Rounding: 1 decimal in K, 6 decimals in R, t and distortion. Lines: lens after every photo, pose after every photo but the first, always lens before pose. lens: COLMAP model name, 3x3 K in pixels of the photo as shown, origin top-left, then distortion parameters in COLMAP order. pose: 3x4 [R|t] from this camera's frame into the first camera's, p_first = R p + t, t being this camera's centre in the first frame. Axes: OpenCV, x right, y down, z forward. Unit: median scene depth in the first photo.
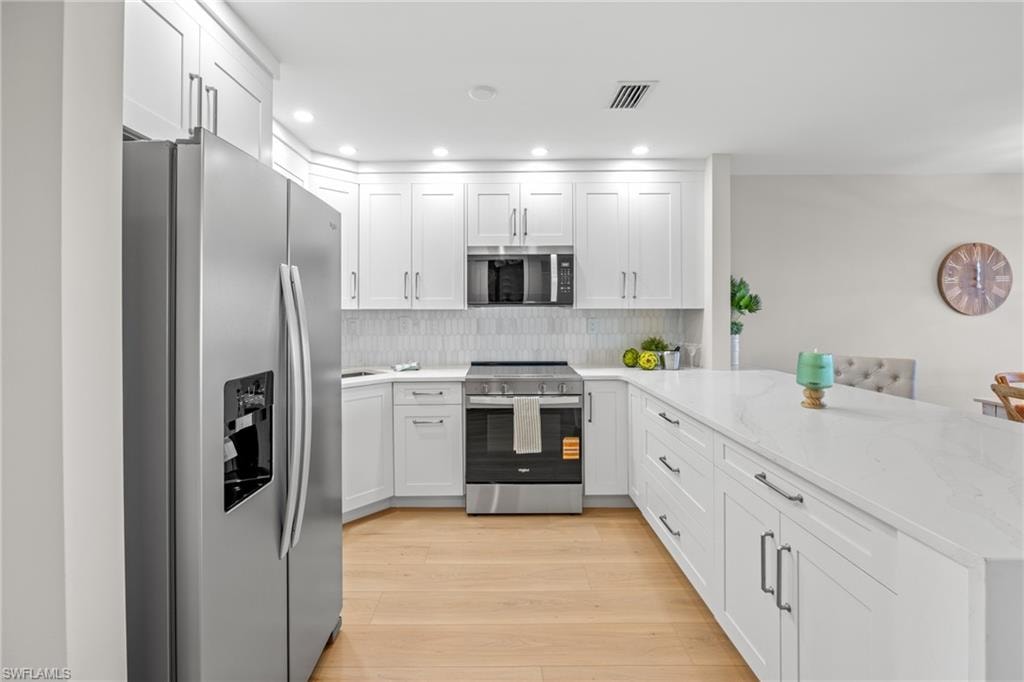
lens RADIAL K [[405.7, 0, 512.0], [0, 405.7, 341.0], [0, 0, 1]] dist [-0.003340, -0.000246]
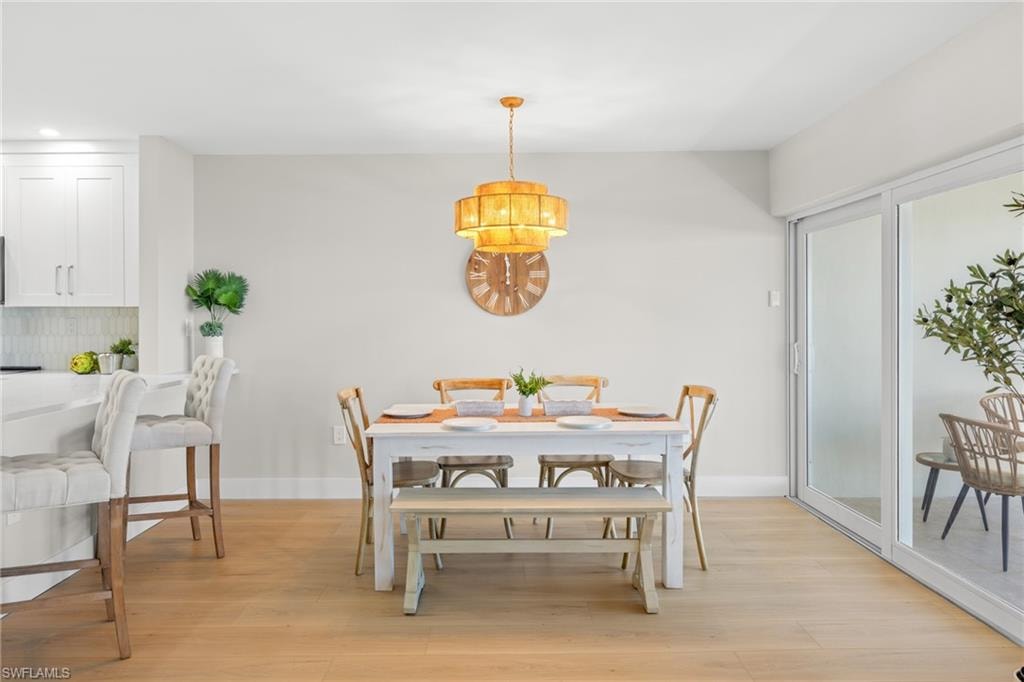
lens RADIAL K [[477.4, 0, 510.2], [0, 477.4, 315.8], [0, 0, 1]] dist [-0.003078, -0.000389]
pose [[0.999970, 0.004492, -0.006250, 1.163483], [-0.004868, 0.998092, -0.061549, -0.001209], [0.005961, 0.061577, 0.998085, -0.022153]]
